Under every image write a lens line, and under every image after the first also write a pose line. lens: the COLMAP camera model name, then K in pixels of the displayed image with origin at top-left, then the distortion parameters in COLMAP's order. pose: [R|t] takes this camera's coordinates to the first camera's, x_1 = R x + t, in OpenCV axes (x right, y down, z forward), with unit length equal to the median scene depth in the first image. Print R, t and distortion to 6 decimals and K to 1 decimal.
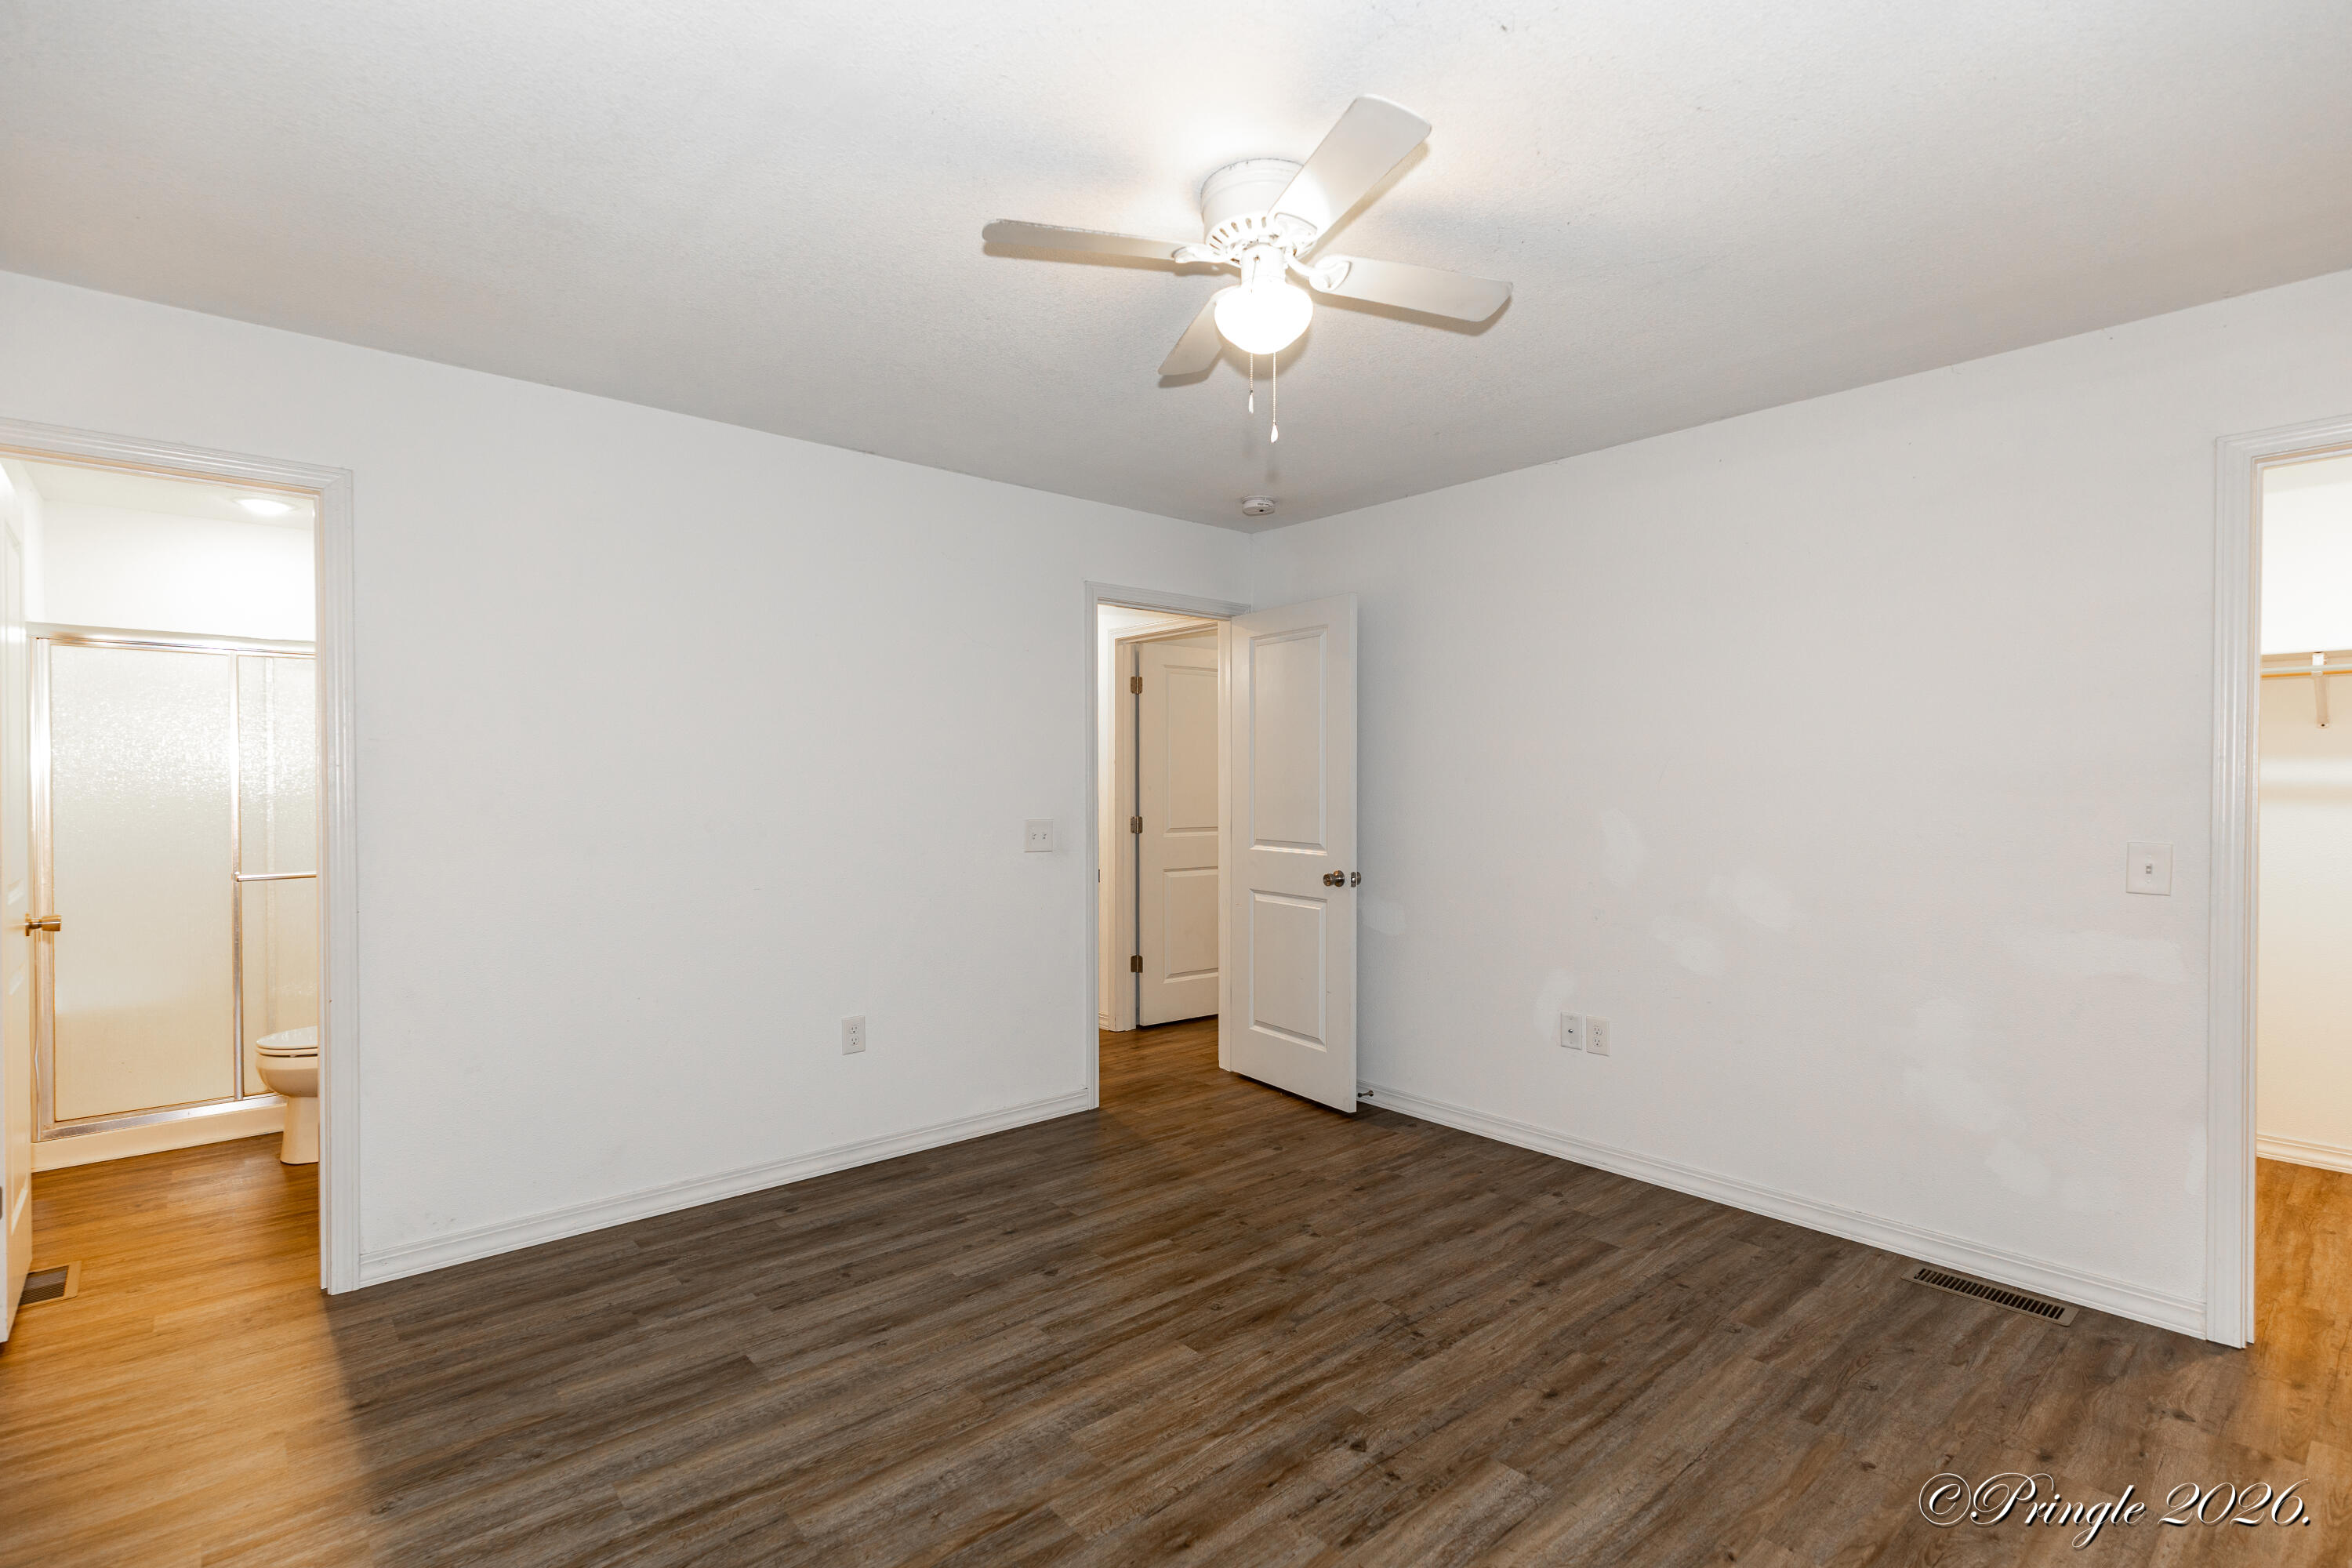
lens RADIAL K [[1097.6, 0, 1174.4], [0, 1097.6, 793.6], [0, 0, 1]] dist [0.014415, -0.002718]
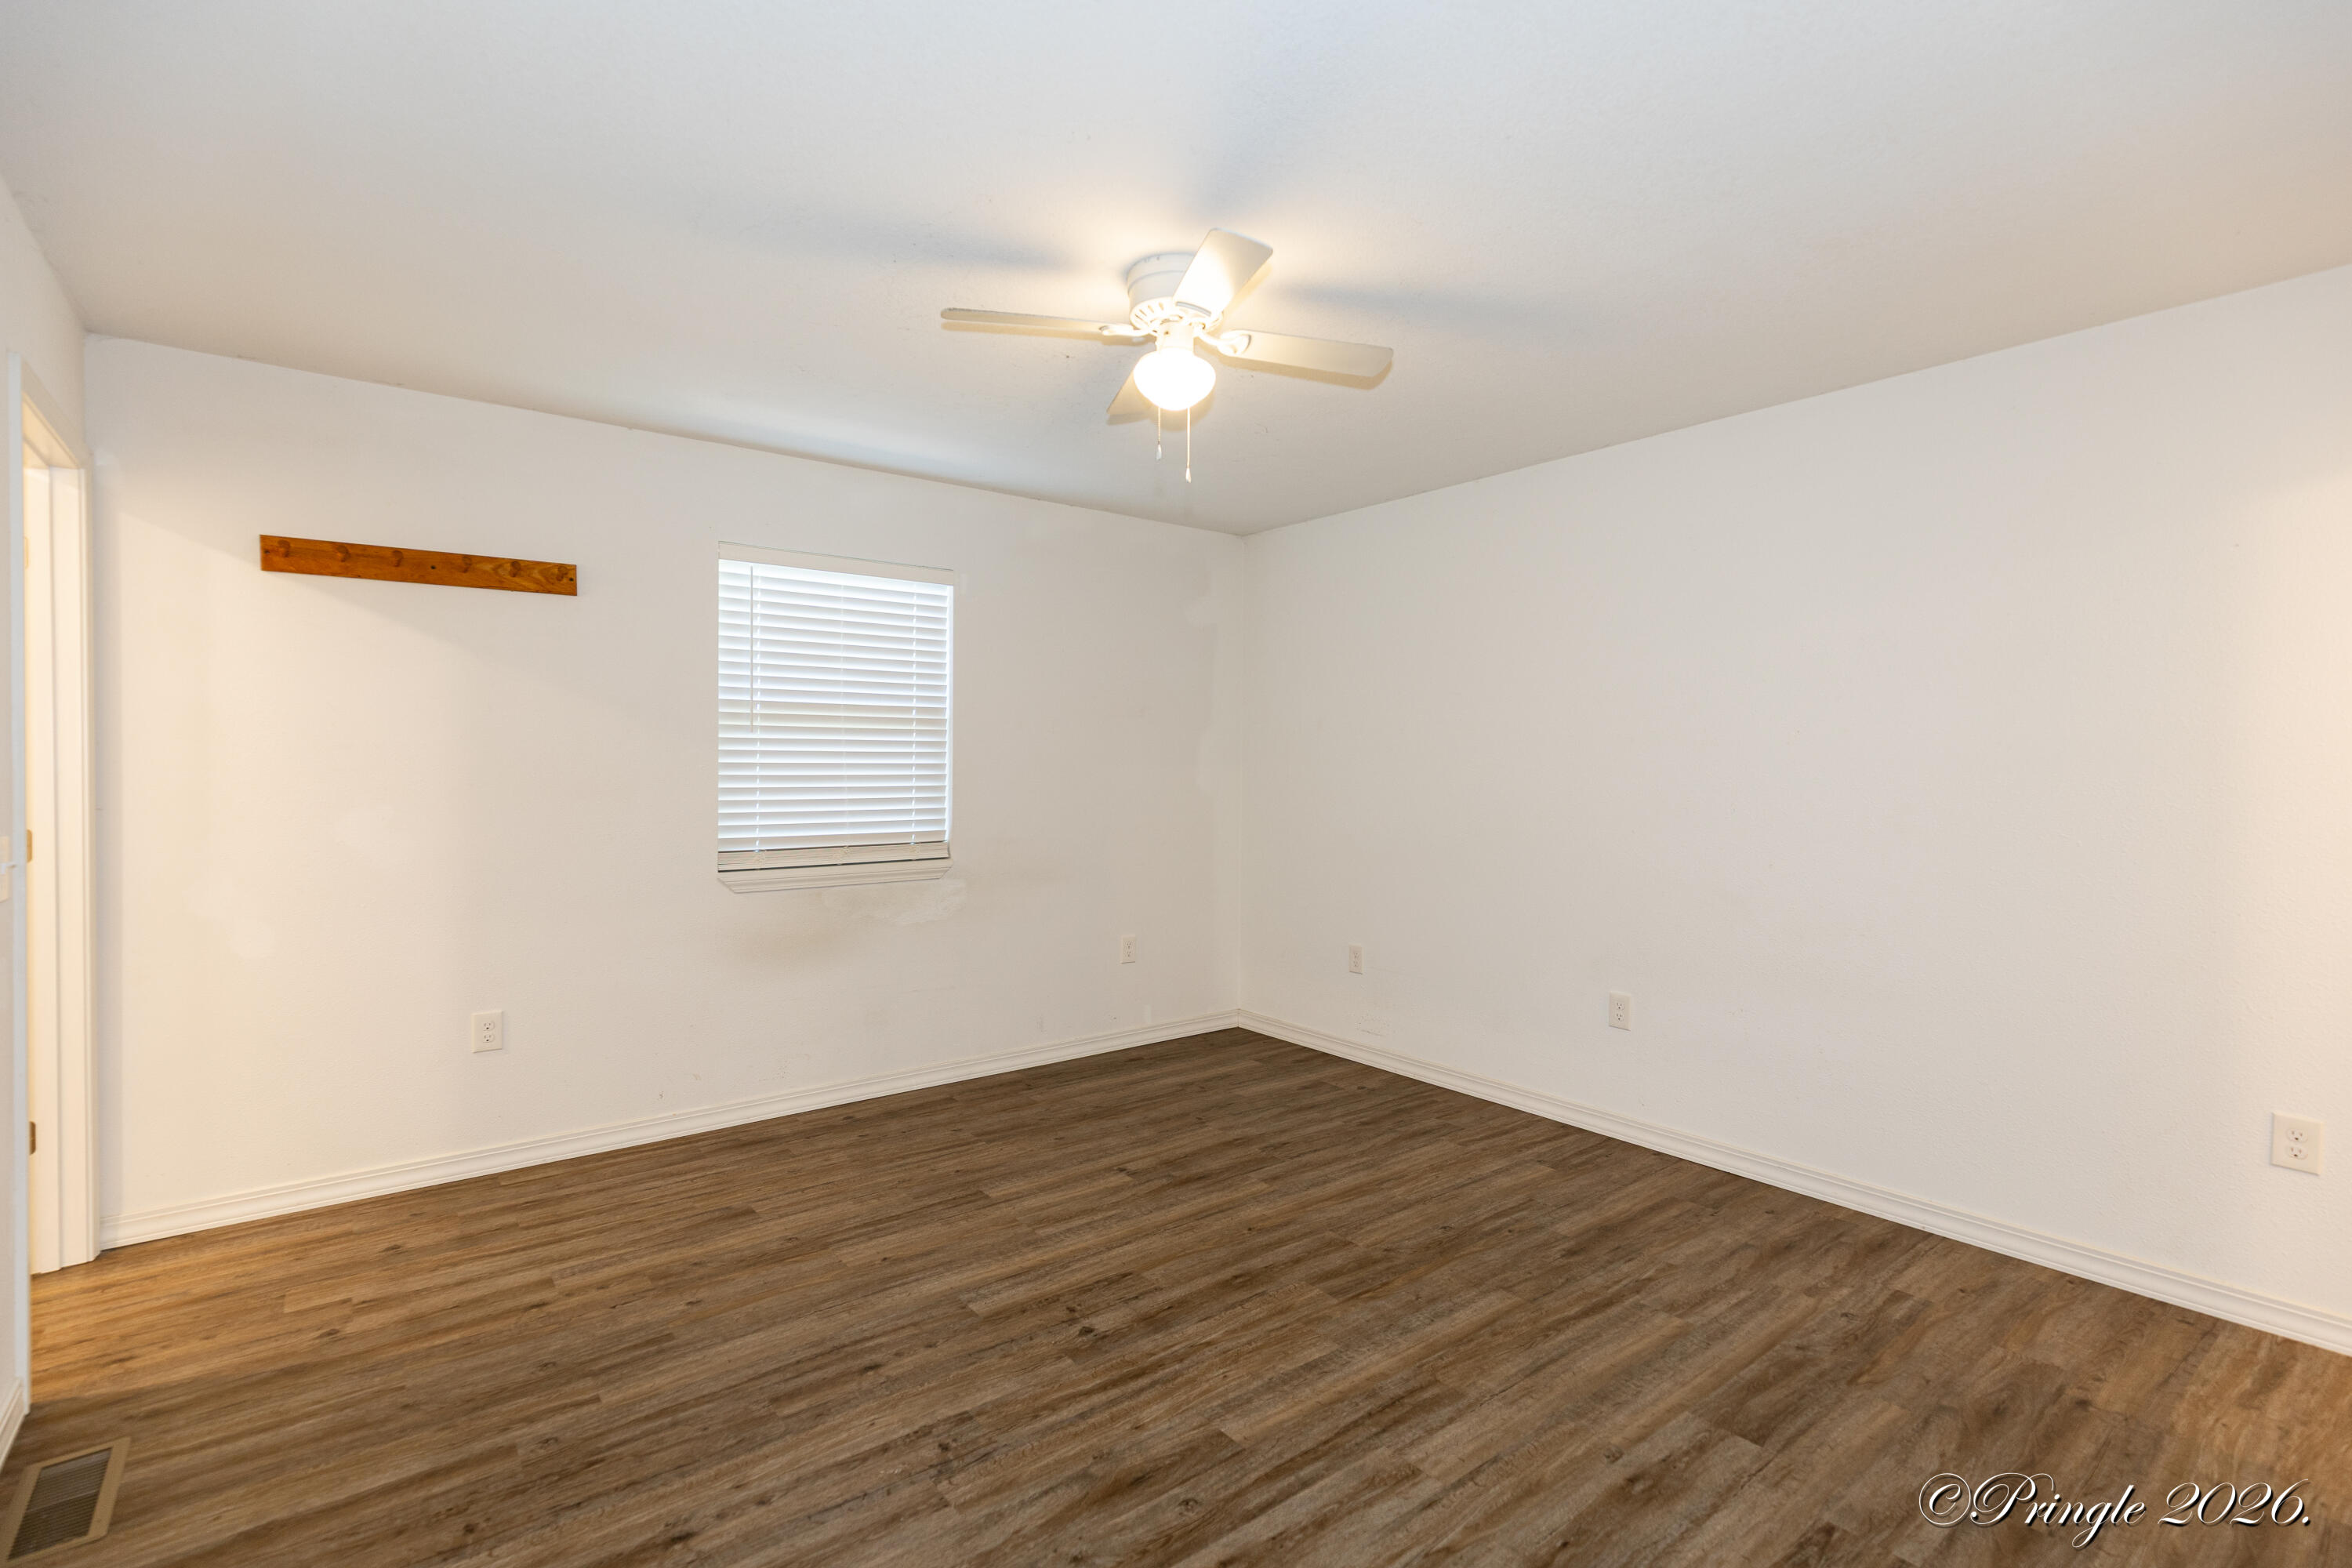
lens RADIAL K [[1097.6, 0, 1181.7], [0, 1097.6, 777.7], [0, 0, 1]] dist [0.014415, -0.002718]
pose [[-0.998977, -0.004063, 0.045034, 0.015151], [-0.003094, 0.999763, 0.021566, -0.015553], [-0.045111, 0.021404, -0.998753, 1.941479]]
